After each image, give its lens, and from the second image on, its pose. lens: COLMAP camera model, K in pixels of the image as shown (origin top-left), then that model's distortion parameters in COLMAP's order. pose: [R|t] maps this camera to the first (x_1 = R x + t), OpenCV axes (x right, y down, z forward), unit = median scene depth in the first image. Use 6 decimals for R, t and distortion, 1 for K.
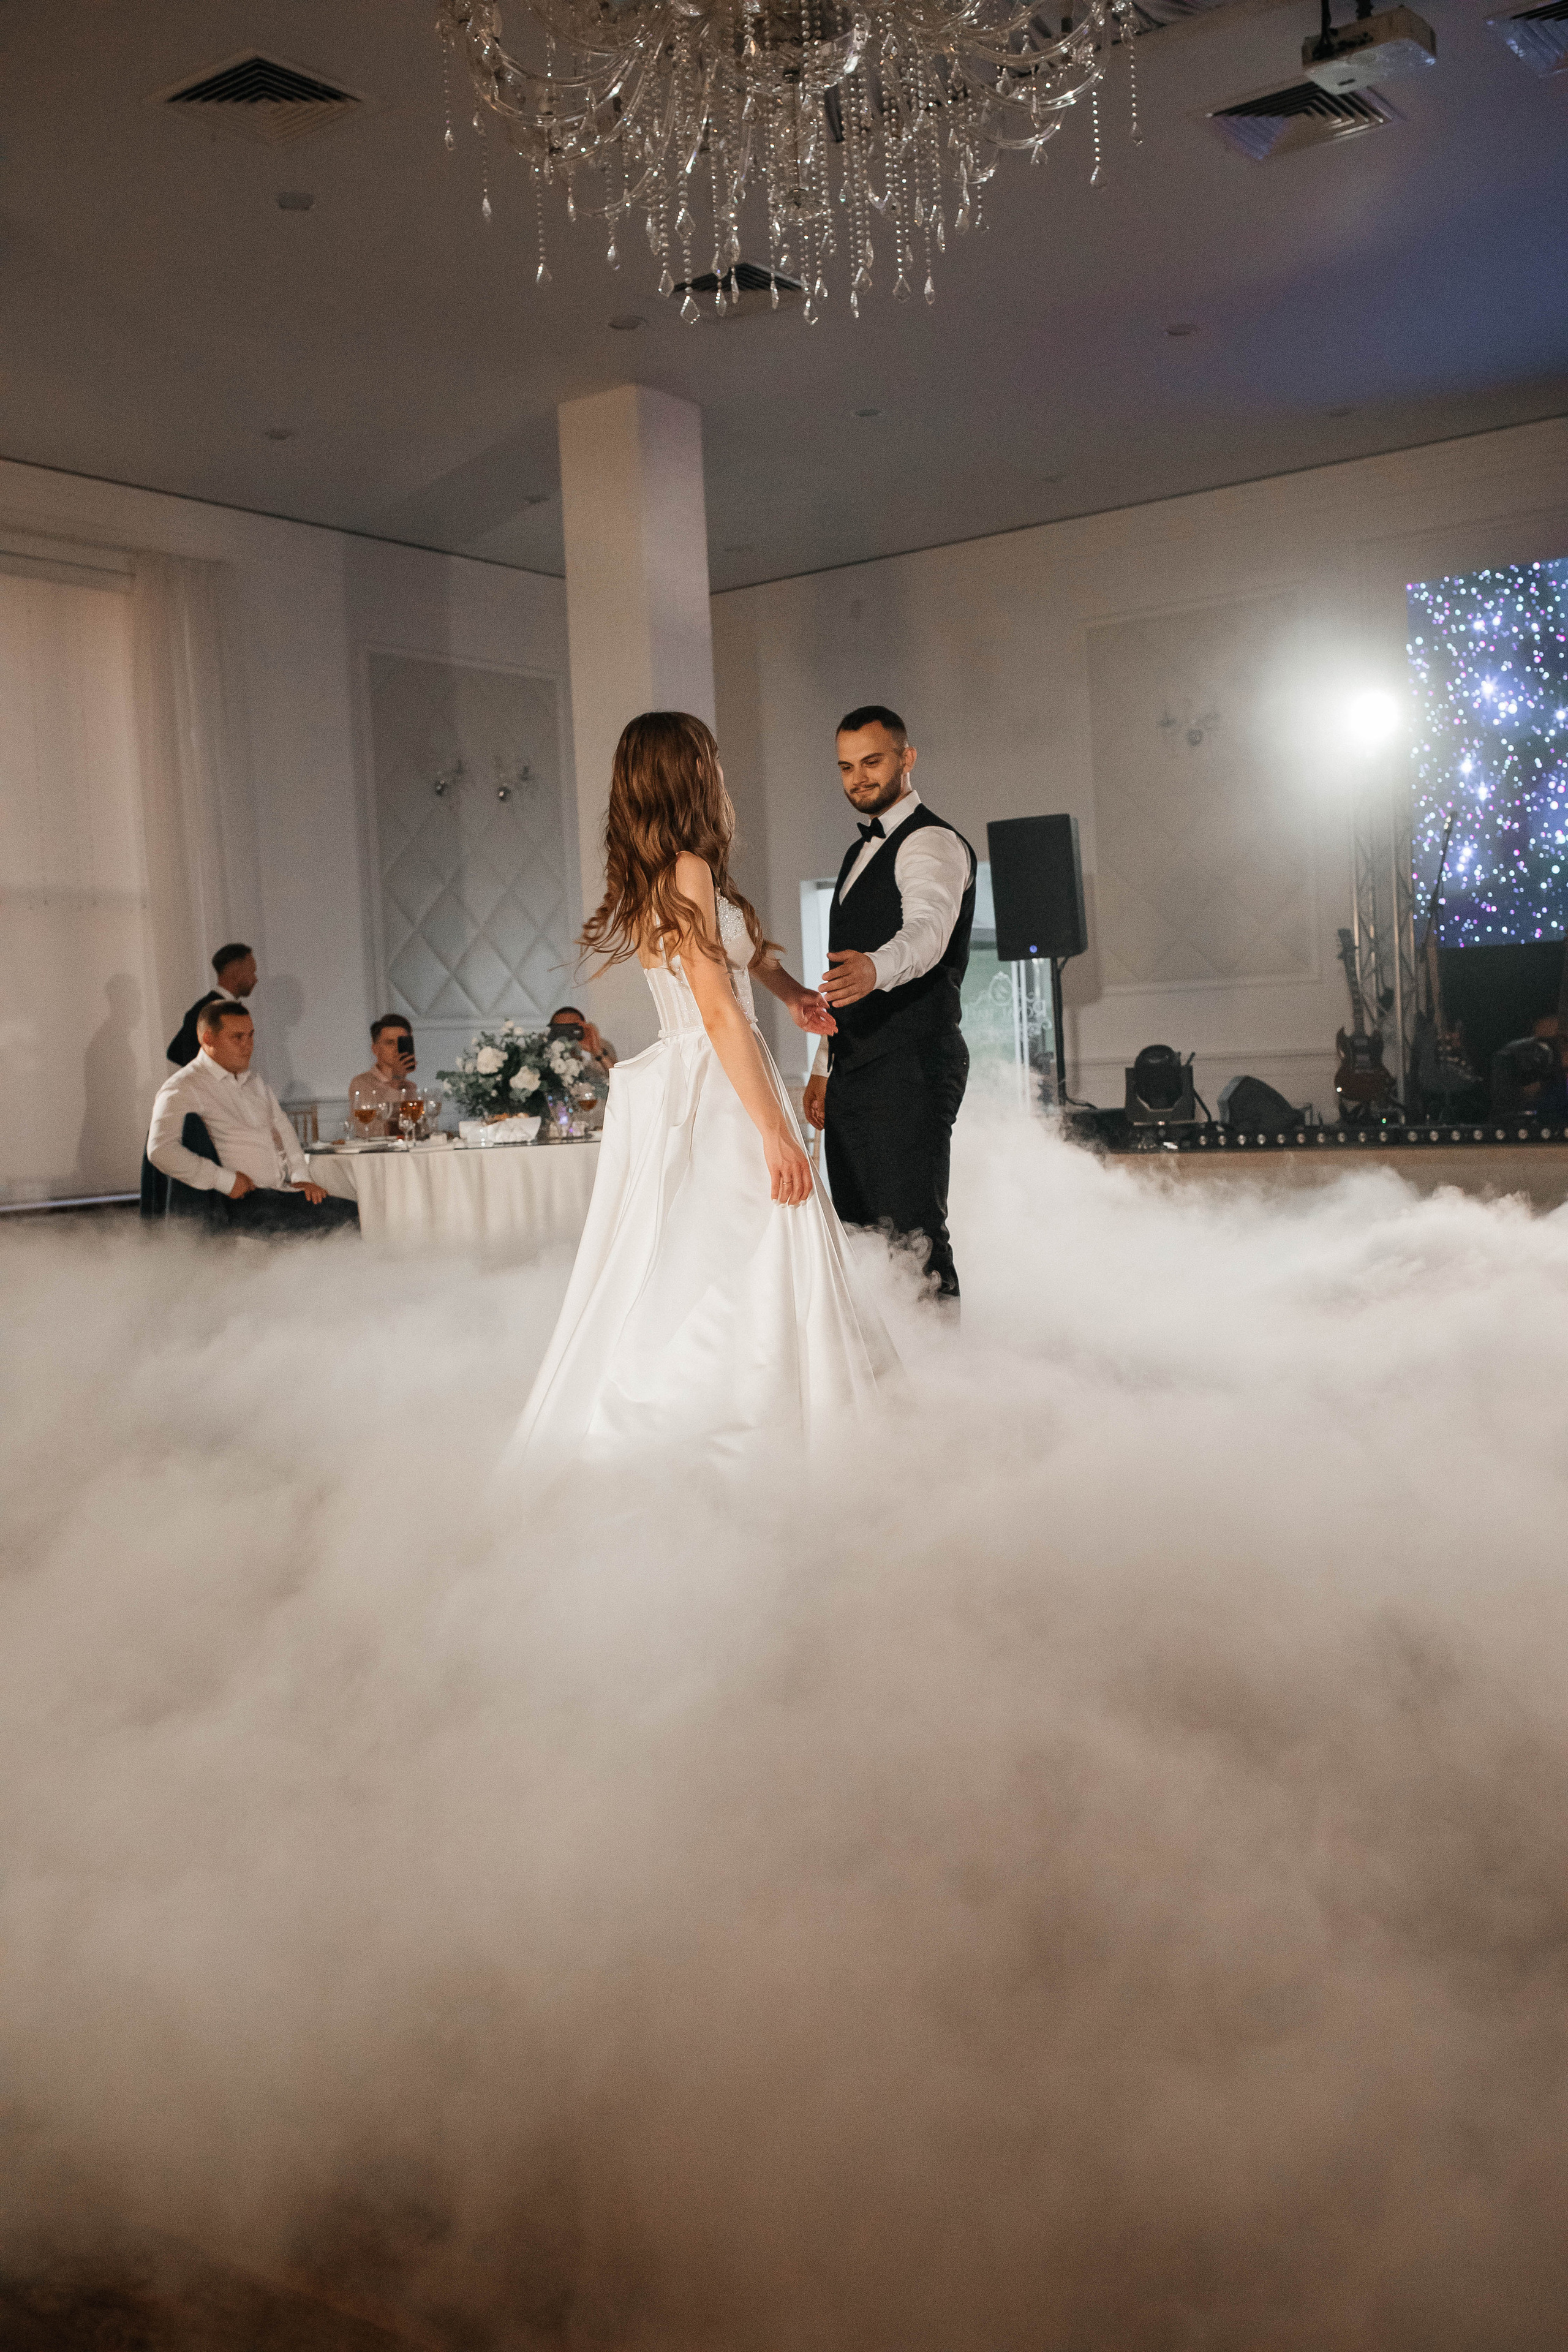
lens RADIAL K [[2260.3, 0, 822.2], [0, 2260.3, 1222.2], [0, 0, 1]] dist [-0.071500, 0.096108]
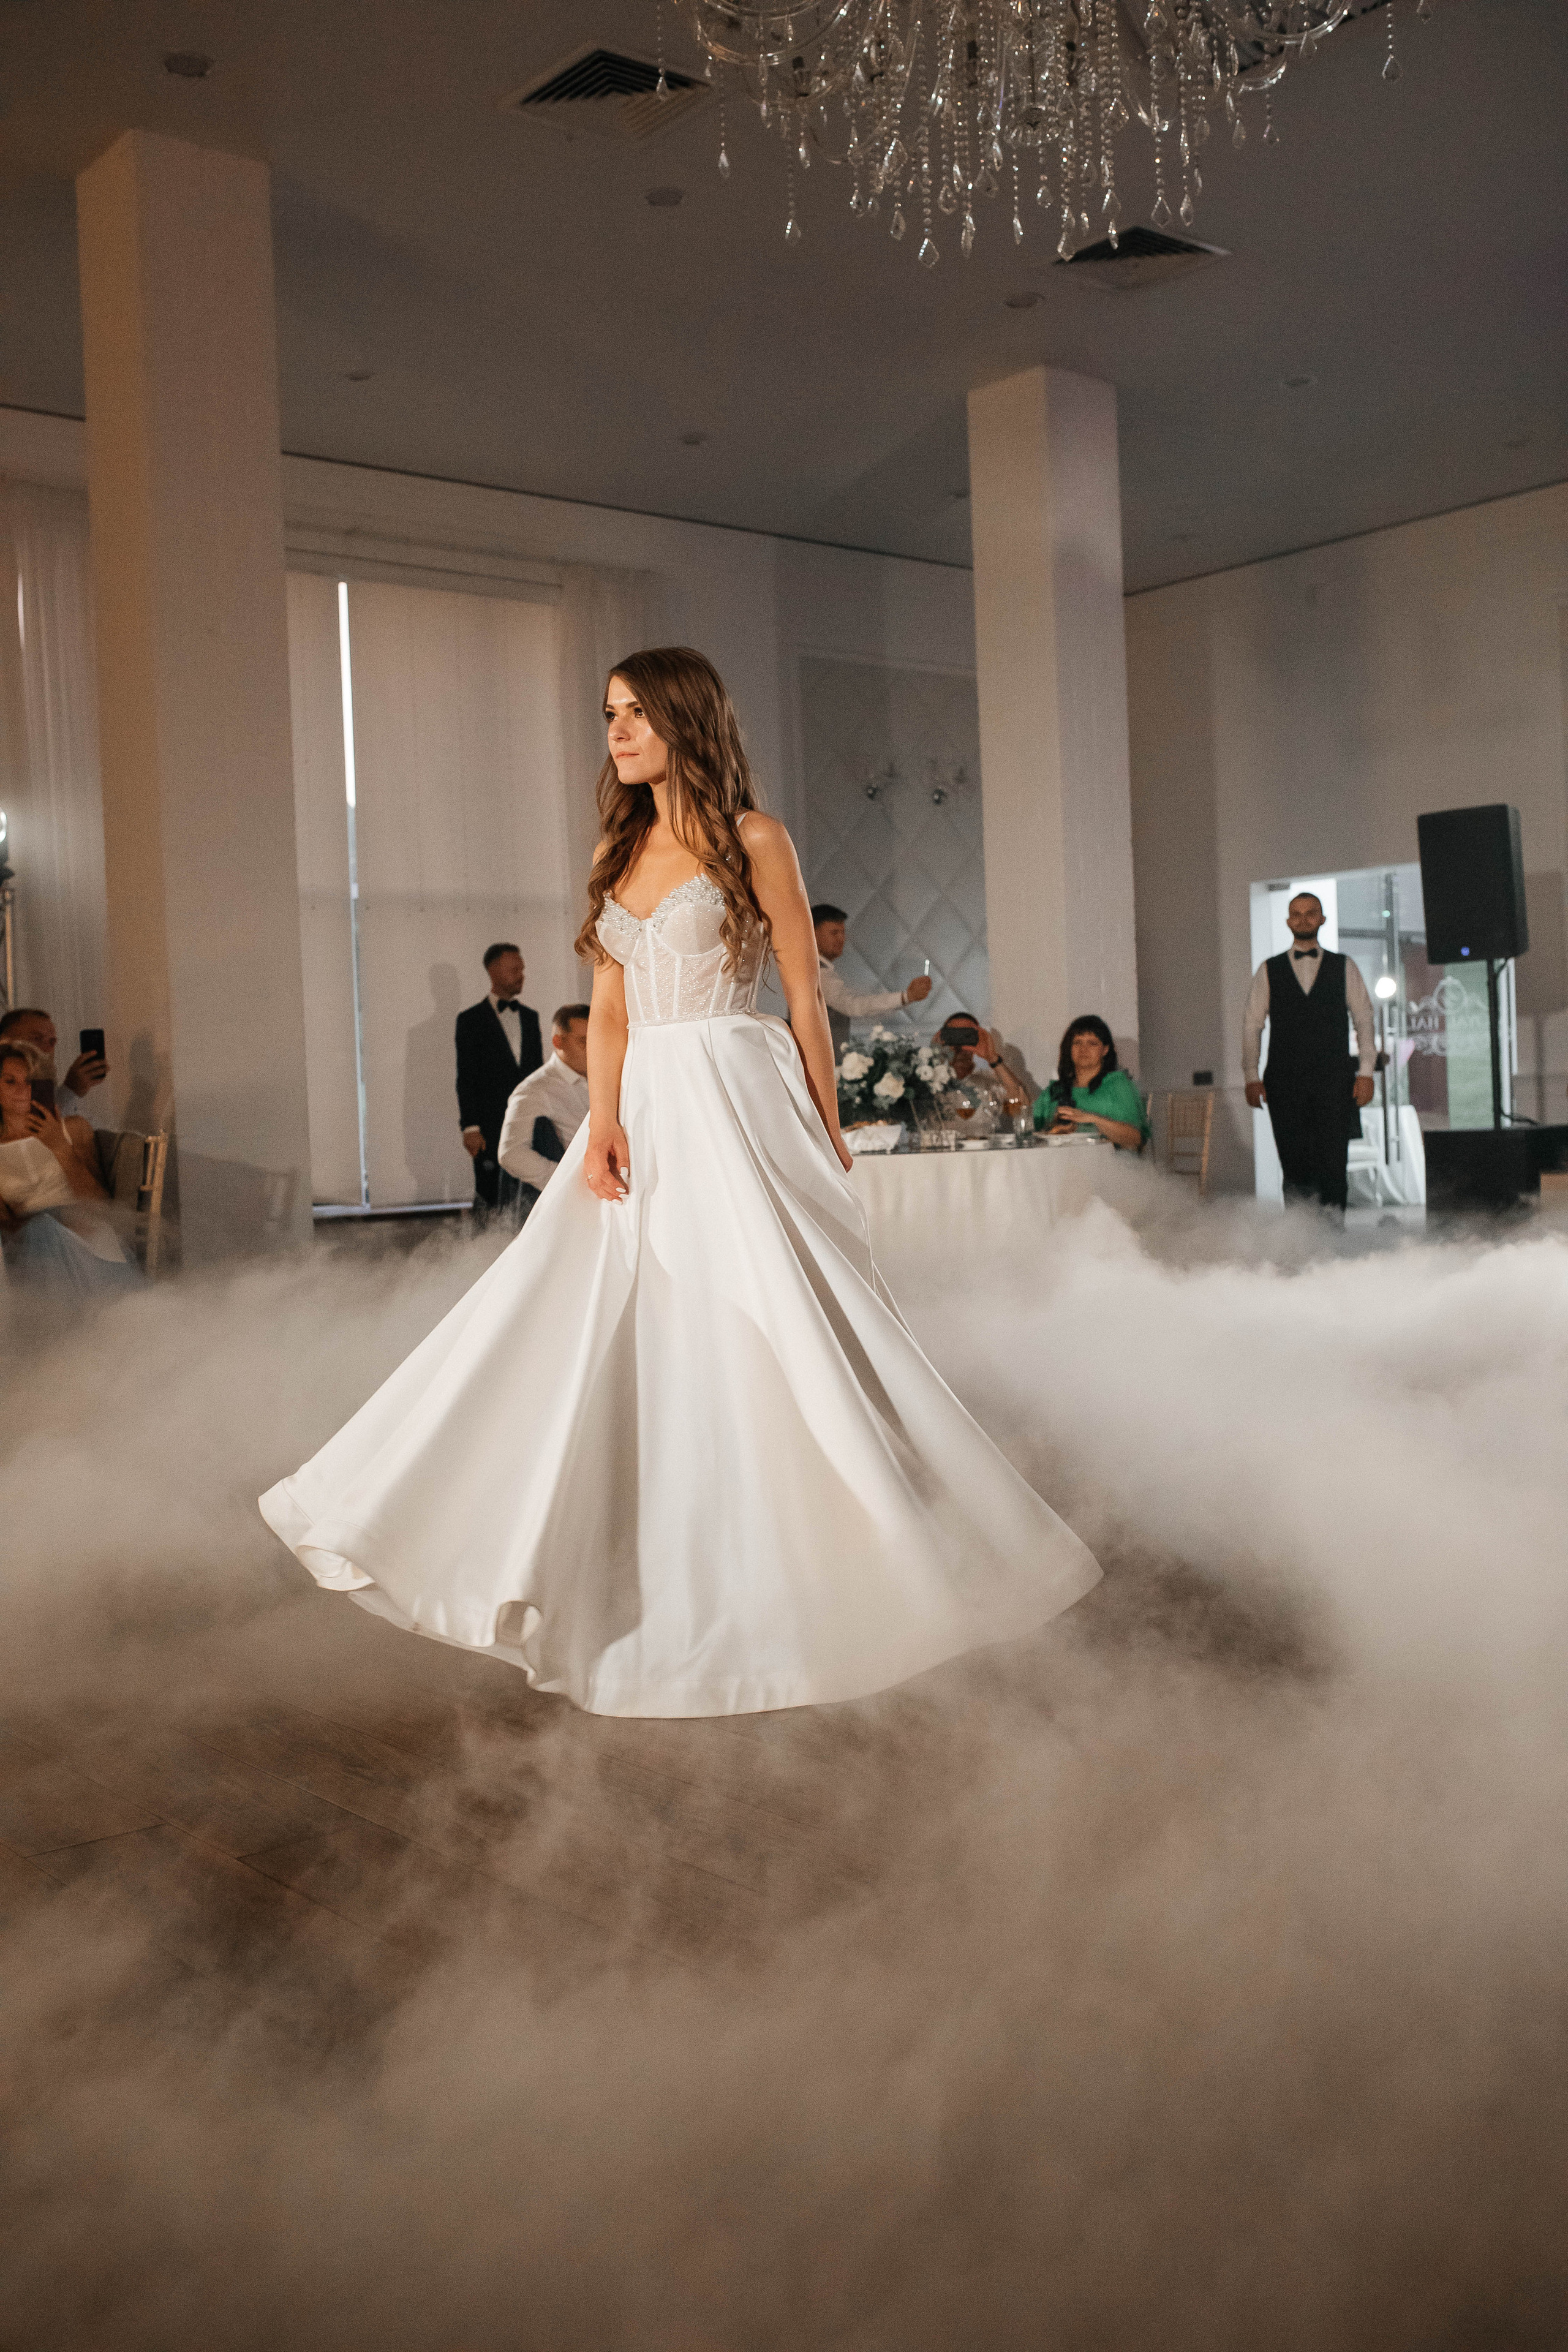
lens RADIAL K [[2260.3, 0, 822.2], [0, 2260.3, 1222.2], [0, 0, 1]] dist [-0.071500, 0.096108]
pose [[0.970959, 0.022404, -0.238194, 0.063182], [-0.023616, 0.999719, -0.002232, -0.001915], [0.238077, 0.007793, 0.971215, 0.046911]]
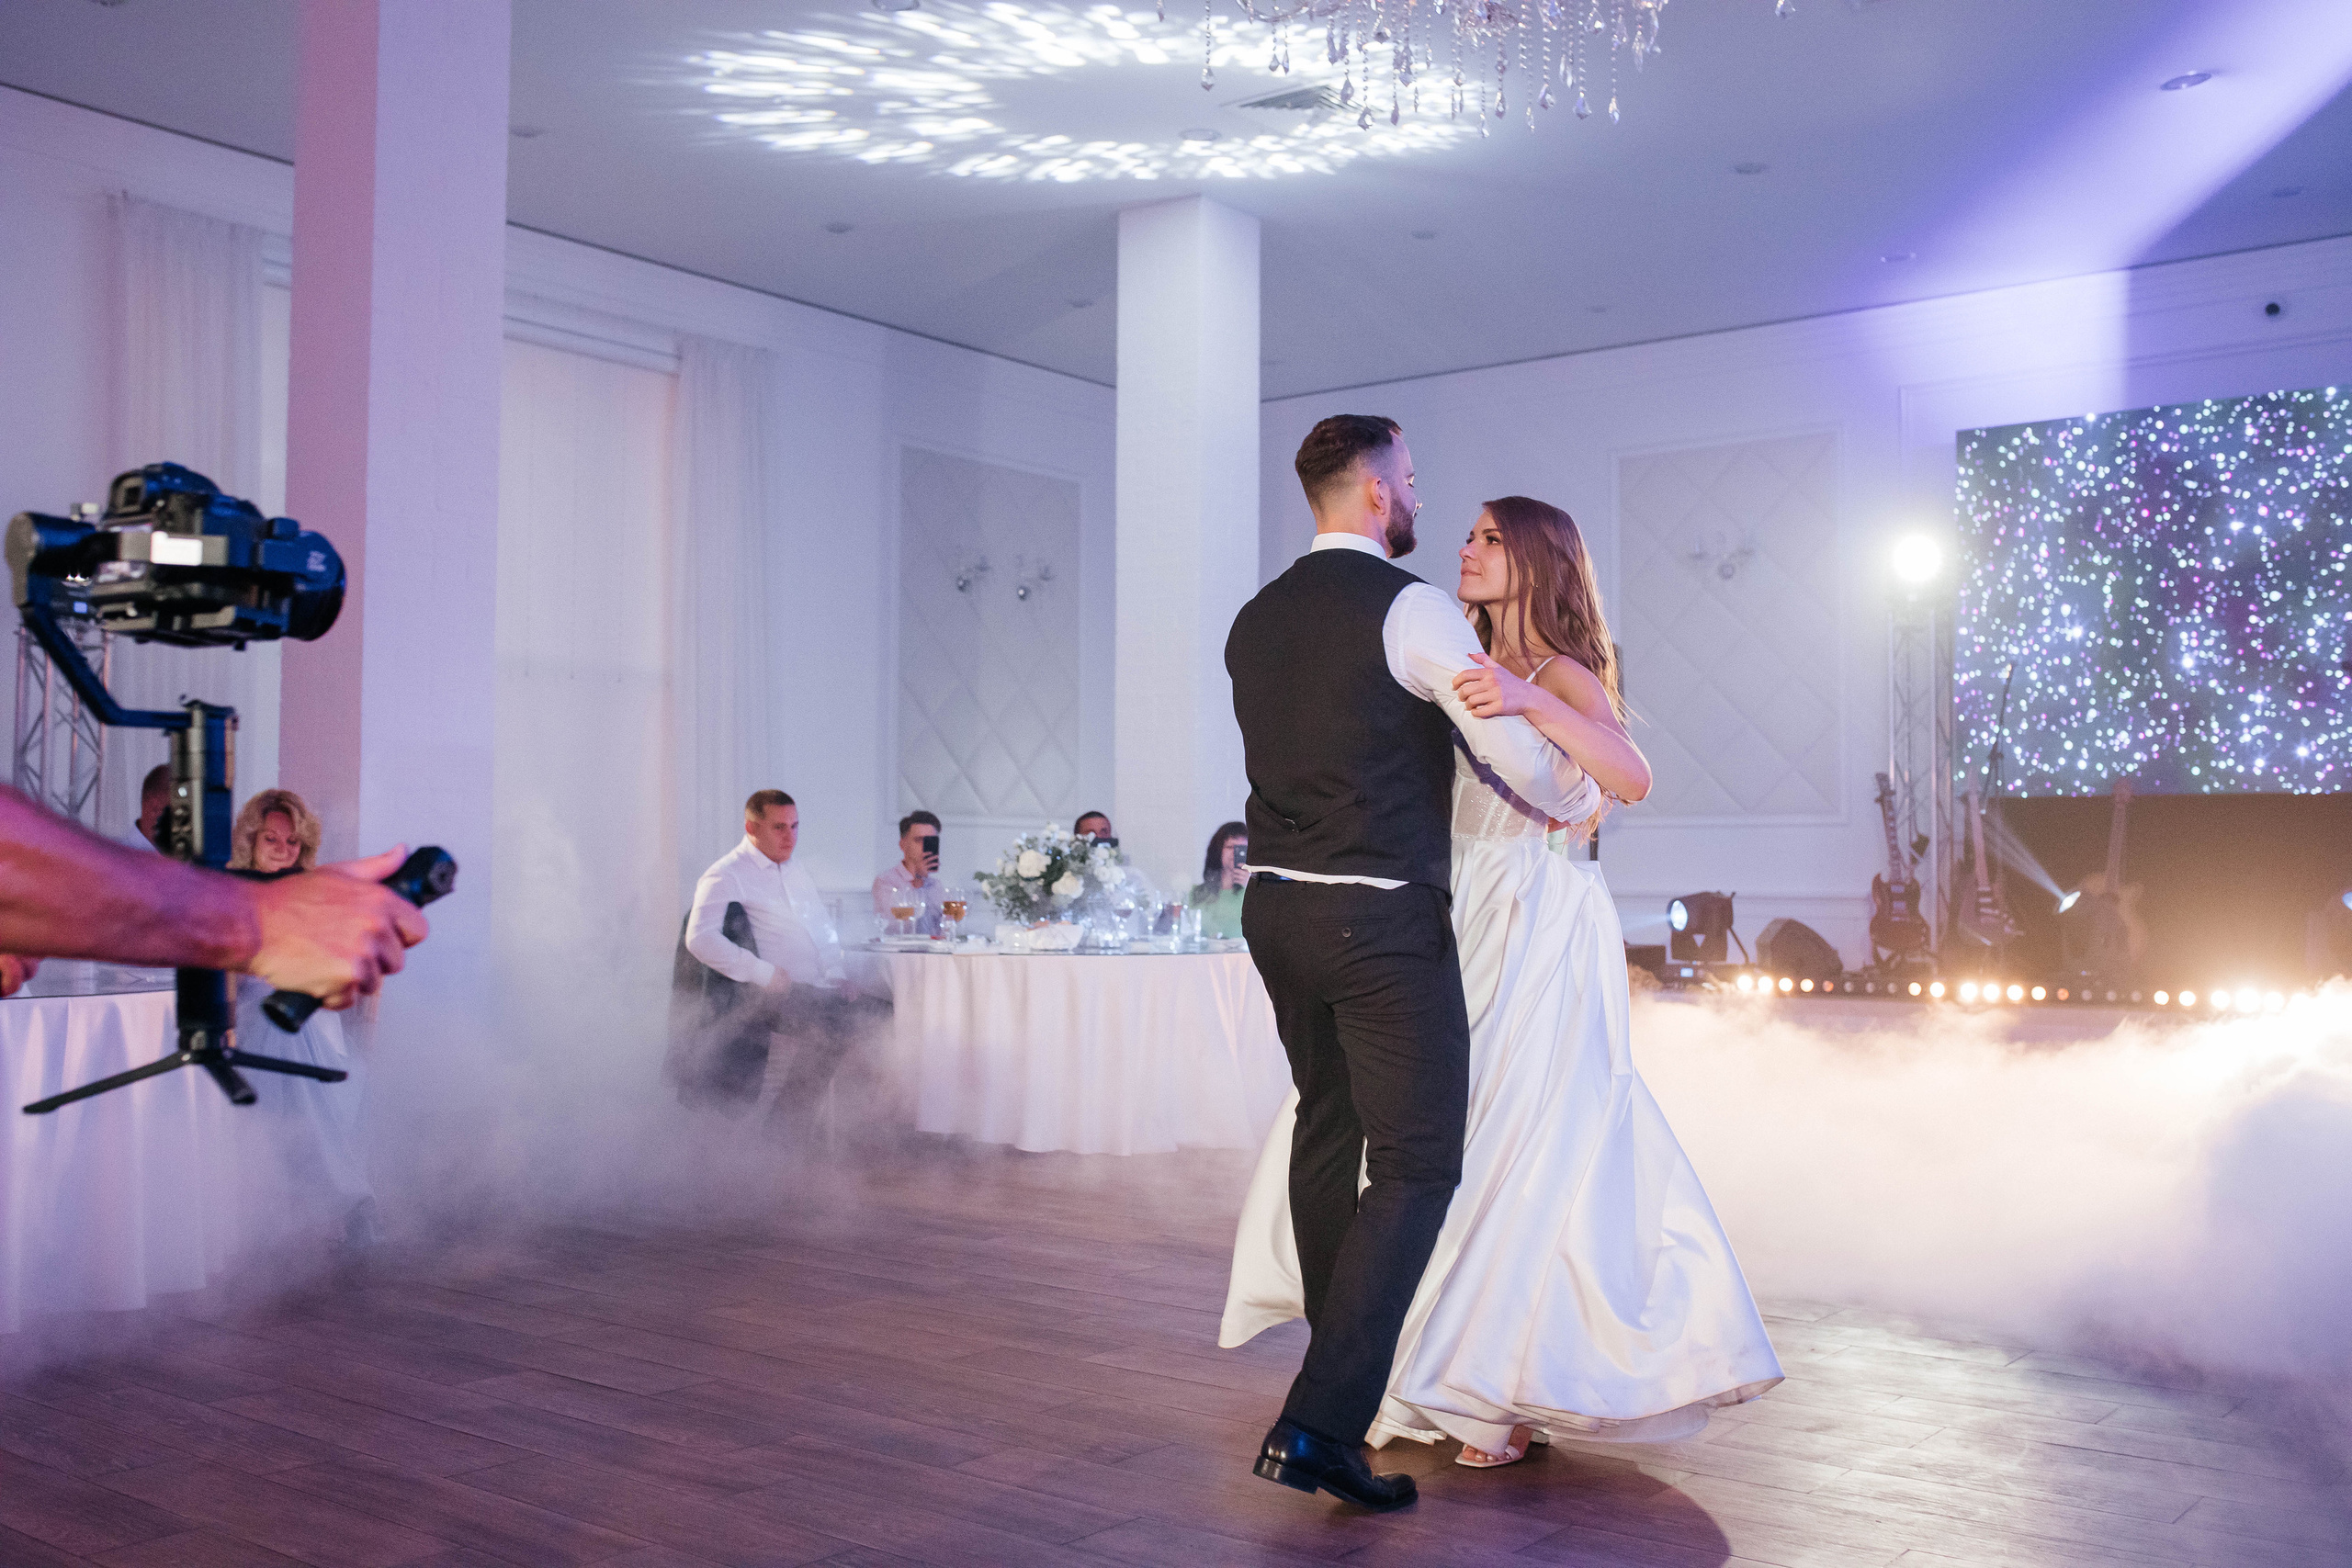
lens RADIAL K [[2260.0, 0, 1186.4], [0, 2260.0, 816.1], [0, 0, 1]] dist [-0.071500, 0.096108]
pose [[0.998182, 0.052870, -0.028949, -0.047331], [-0.055364, 0.994081, -0.093481, -0.004019], [0.023835, 0.094913, 0.995200, 0.026662]]
